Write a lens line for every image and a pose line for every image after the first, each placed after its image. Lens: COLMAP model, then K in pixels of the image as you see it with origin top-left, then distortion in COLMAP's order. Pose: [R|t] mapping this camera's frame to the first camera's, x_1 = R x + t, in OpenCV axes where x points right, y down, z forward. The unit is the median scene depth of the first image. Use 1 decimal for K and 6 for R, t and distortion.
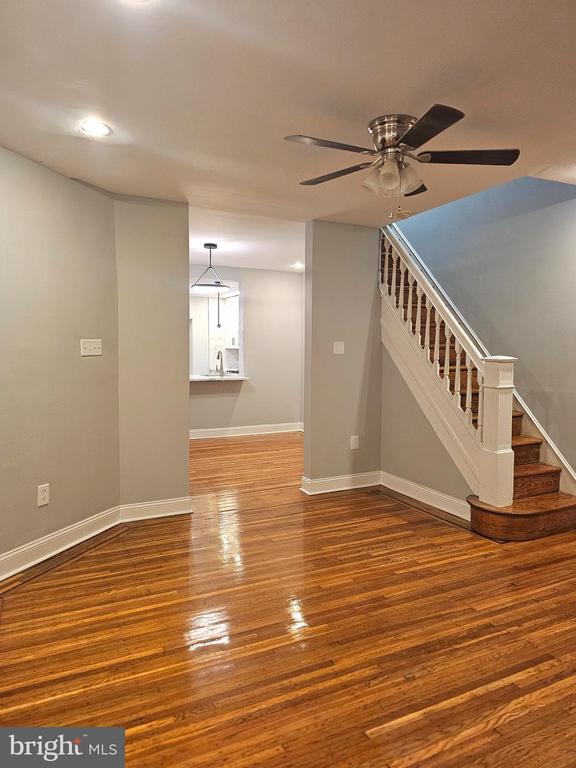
lens RADIAL K [[514.6, 0, 289.4], [0, 514.6, 383.6], [0, 0, 1]] dist [0.048179, -0.032570]
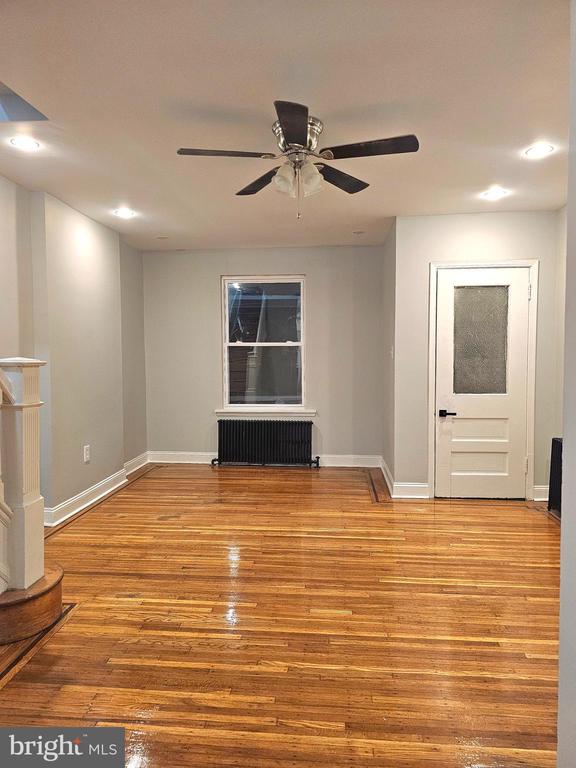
lens RADIAL K [[514.6, 0, 289.3], [0, 514.6, 383.7], [0, 0, 1]] dist [0.048179, -0.032570]
pose [[-0.857485, -0.037592, 0.513134, -0.265774], [0.030199, 0.991931, 0.123133, -0.105850], [-0.513622, 0.121081, -0.849430, 1.602494]]
